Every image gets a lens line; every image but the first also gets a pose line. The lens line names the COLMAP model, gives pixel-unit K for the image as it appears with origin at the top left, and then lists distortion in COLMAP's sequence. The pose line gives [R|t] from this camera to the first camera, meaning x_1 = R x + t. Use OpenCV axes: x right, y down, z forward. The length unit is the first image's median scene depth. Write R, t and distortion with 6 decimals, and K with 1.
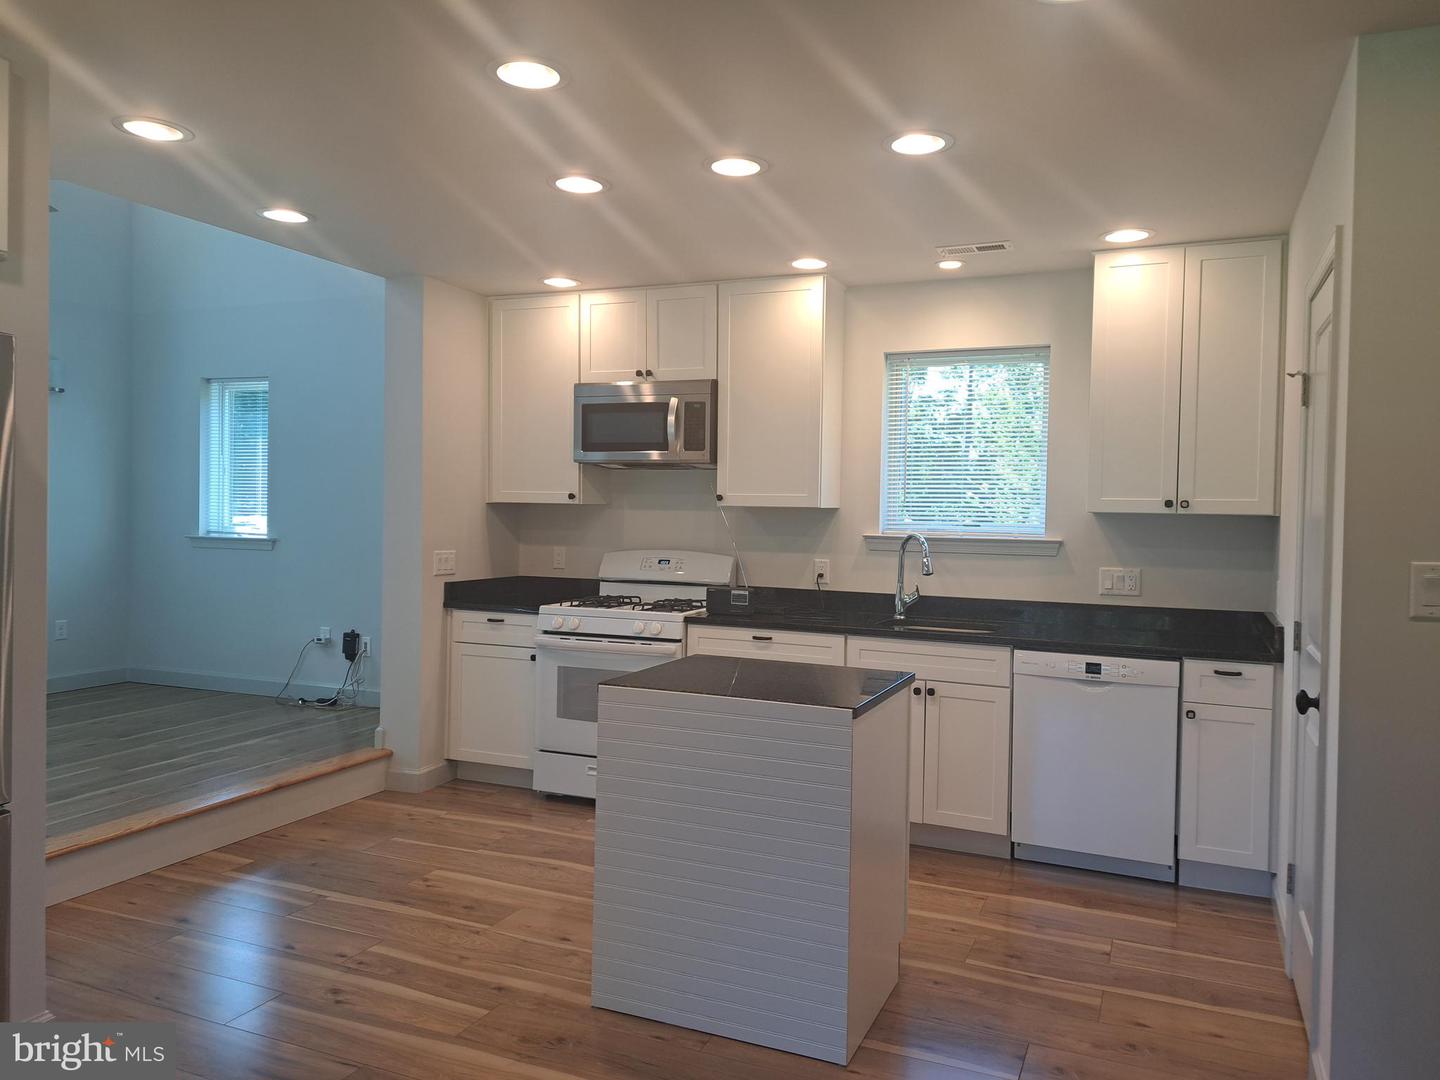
lens RADIAL K [[1033.9, 0, 742.9], [0, 1033.9, 521.3], [0, 0, 1]] dist [0.107287, -0.114185]
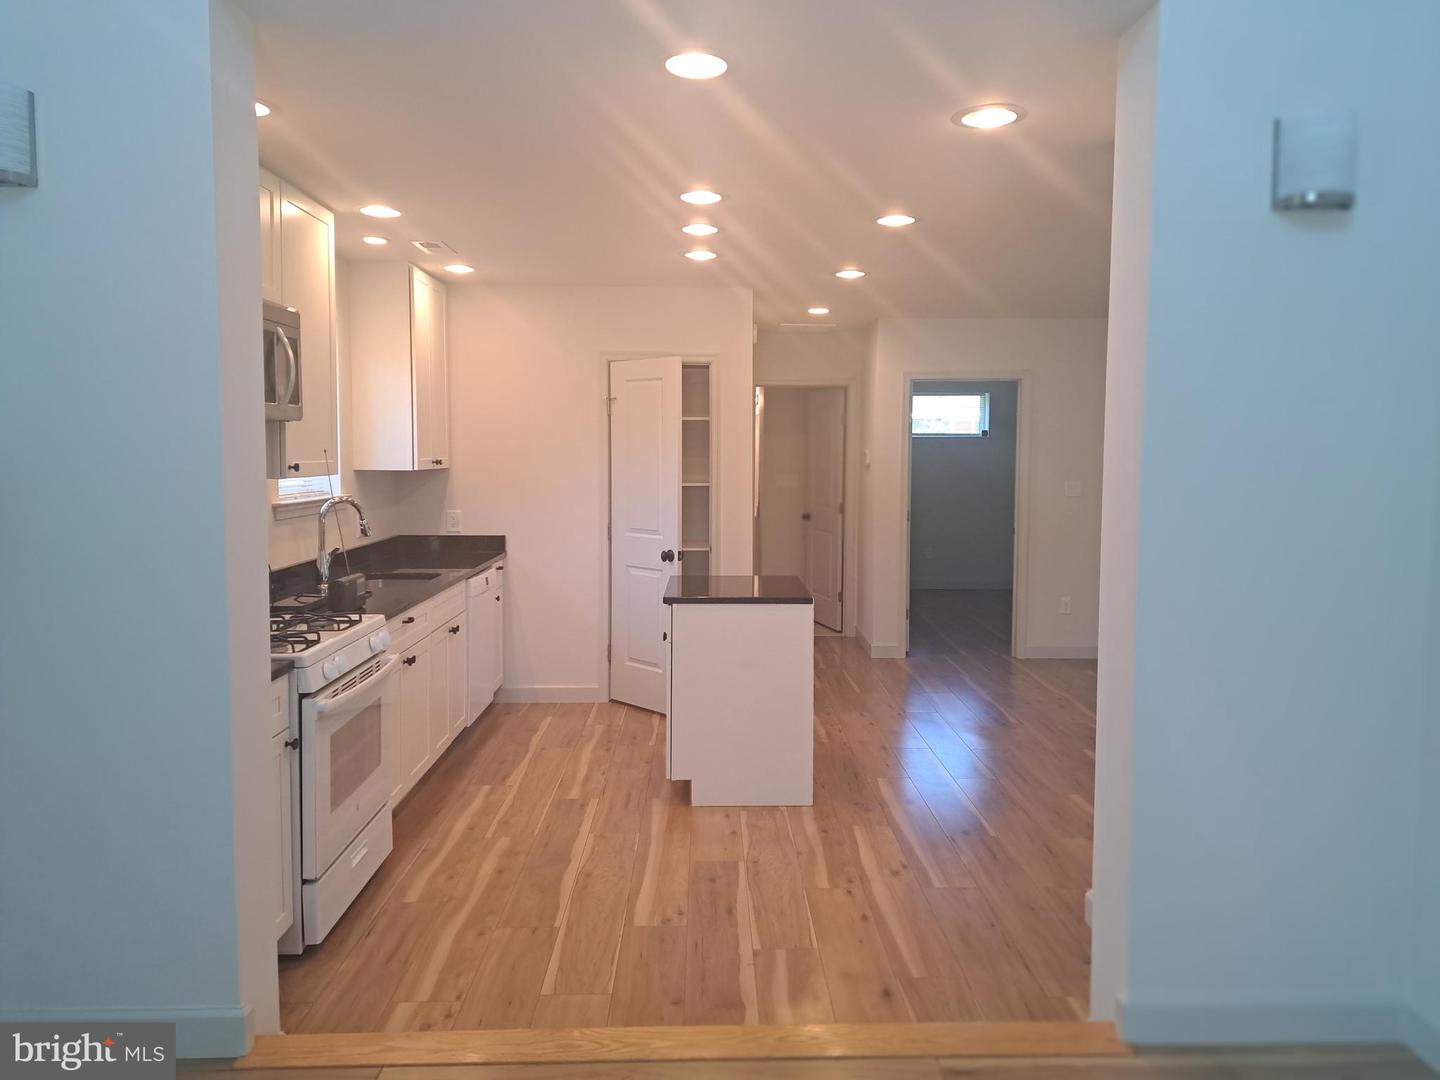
lens RADIAL K [[1033.9, 0, 742.9], [0, 1033.9, 521.3], [0, 0, 1]] dist [0.107287, -0.114185]
pose [[-0.419722, -0.085280, 0.903638, -1.049486], [-0.001786, 0.995652, 0.093134, -0.067106], [-0.907651, 0.037477, -0.418049, 1.251820]]
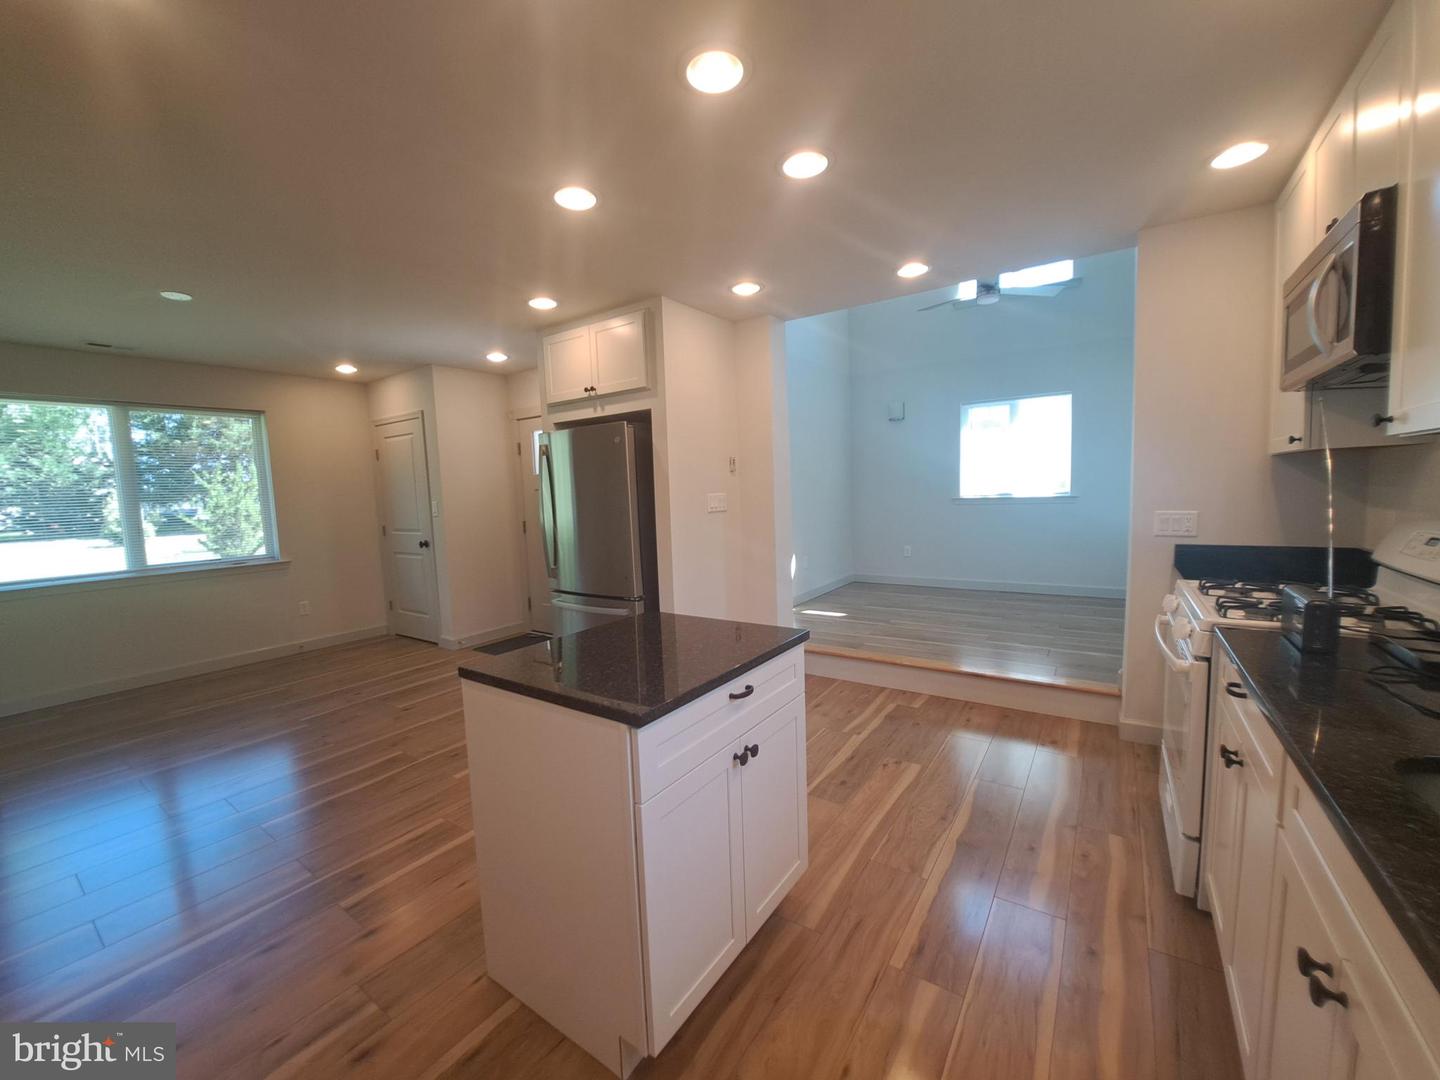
lens RADIAL K [[569.1, 0, 720.0], [0, 569.1, 540.0], [0, 0, 1]] dist [-0.002155, -0.000220]
pose [[-0.203900, 0.076001, -0.976037, 0.394865], [0.020528, 0.997095, 0.073353, 0.010028], [0.978777, -0.005079, -0.204868, 0.901001]]
